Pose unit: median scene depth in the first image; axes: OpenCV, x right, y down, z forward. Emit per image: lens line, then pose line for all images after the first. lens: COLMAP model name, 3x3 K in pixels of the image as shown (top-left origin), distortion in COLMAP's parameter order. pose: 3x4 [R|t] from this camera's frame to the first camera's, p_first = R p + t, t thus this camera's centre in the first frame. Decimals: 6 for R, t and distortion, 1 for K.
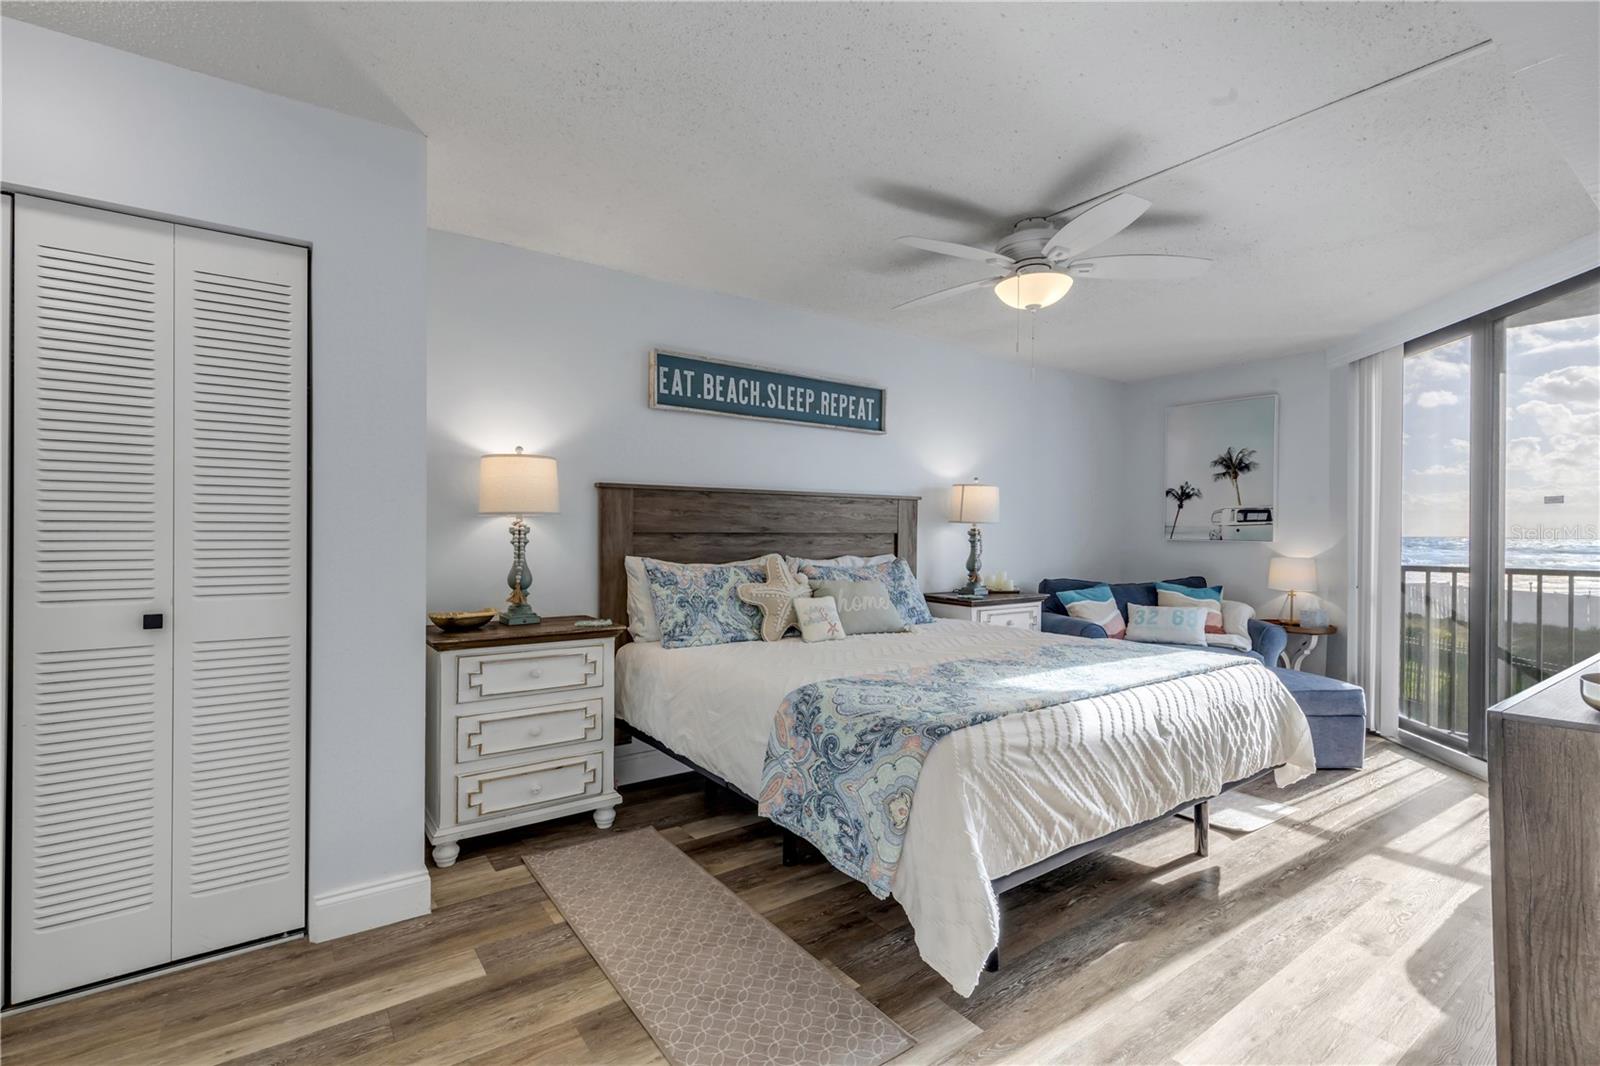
lens RADIAL K [[728.8, 0, 799.0], [0, 728.8, 535.1], [0, 0, 1]] dist [0.001641, -0.000571]
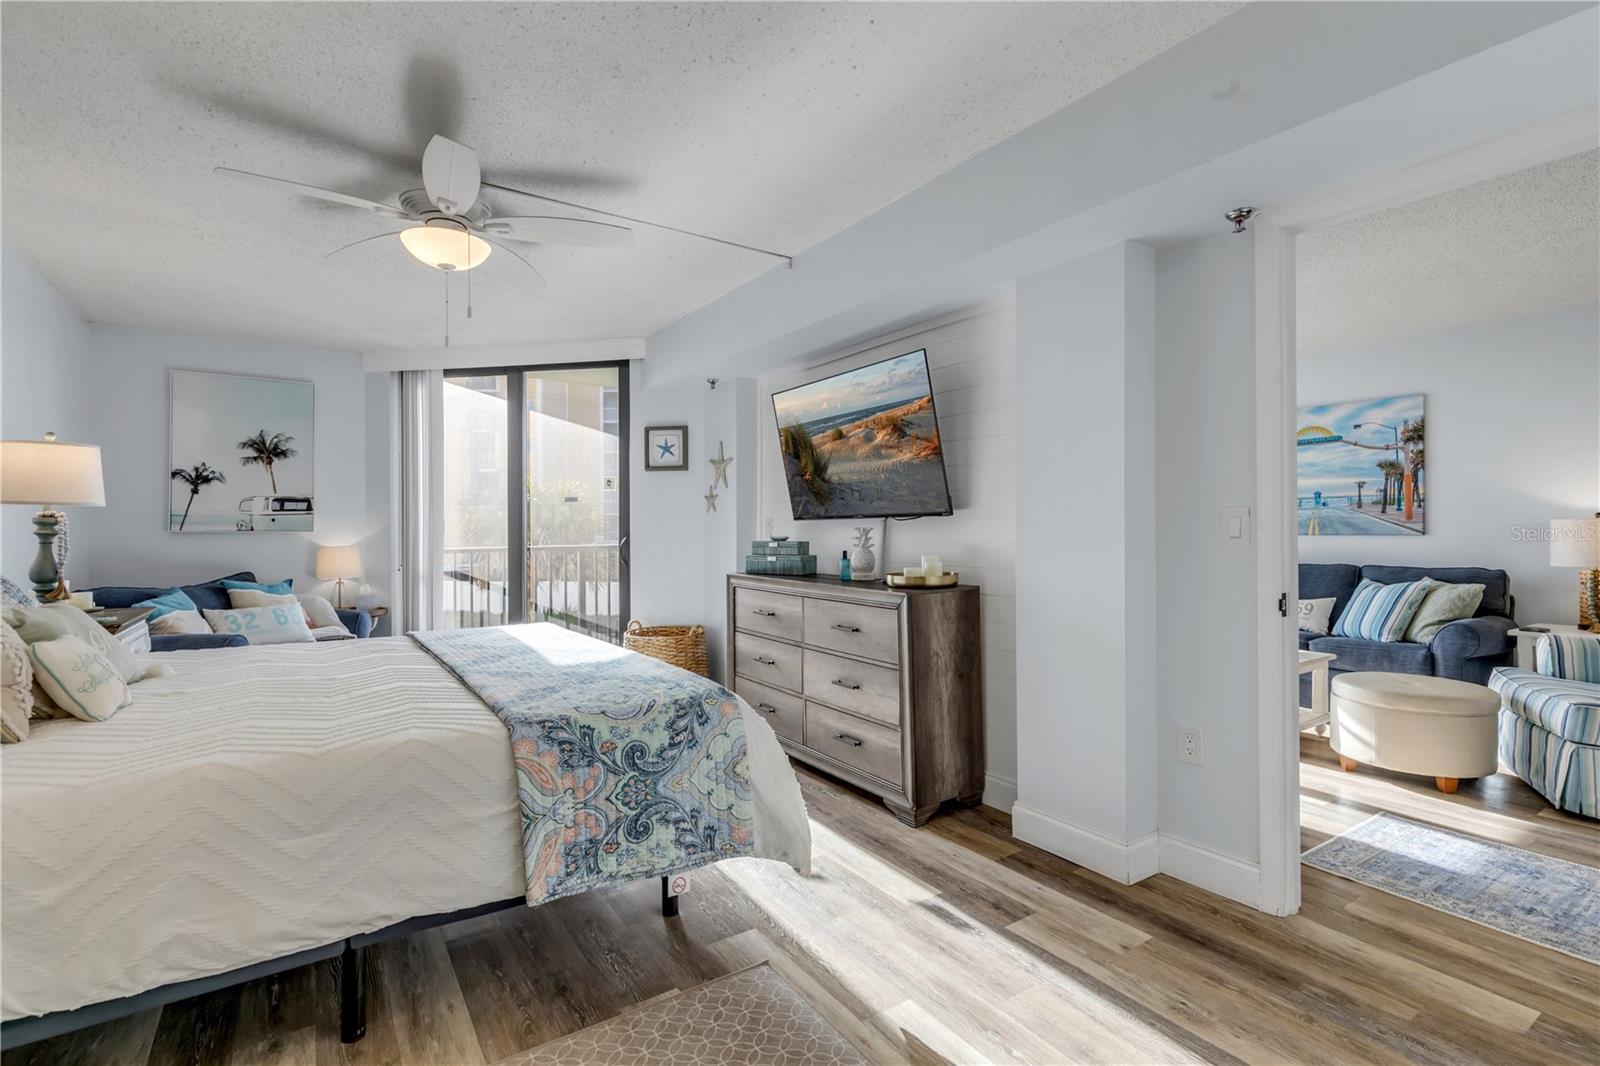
lens RADIAL K [[743.0, 0, 794.0], [0, 743.0, 527.7], [0, 0, 1]] dist [0.004210, -0.000202]
pose [[0.032166, -0.005165, 0.999469, -0.340842], [0.010165, 0.999937, 0.004841, 0.005443], [-0.999431, 0.010003, 0.032217, 0.314668]]
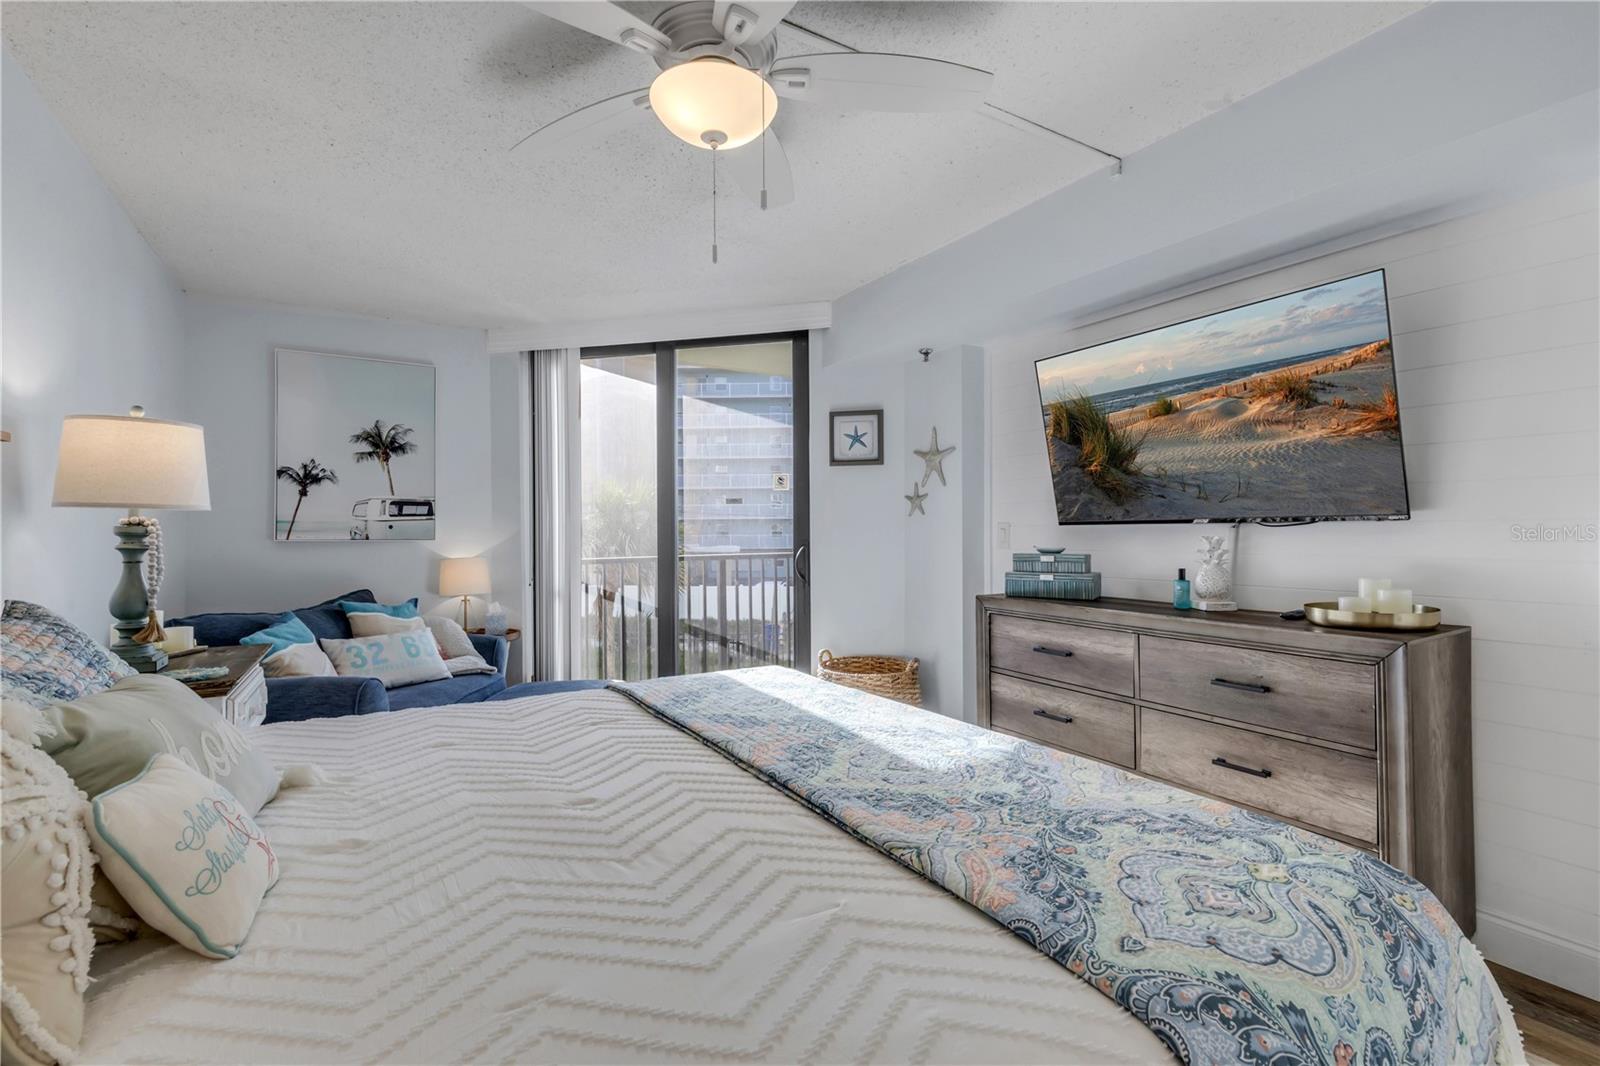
lens RADIAL K [[725.1, 0, 793.0], [0, 725.1, 532.3], [0, 0, 1]] dist [0.006250, -0.001771]
pose [[0.087542, -0.007222, 0.996135, -0.149143], [0.012375, 0.999904, 0.006162, -0.000136], [-0.996084, 0.011787, 0.087623, 0.514945]]
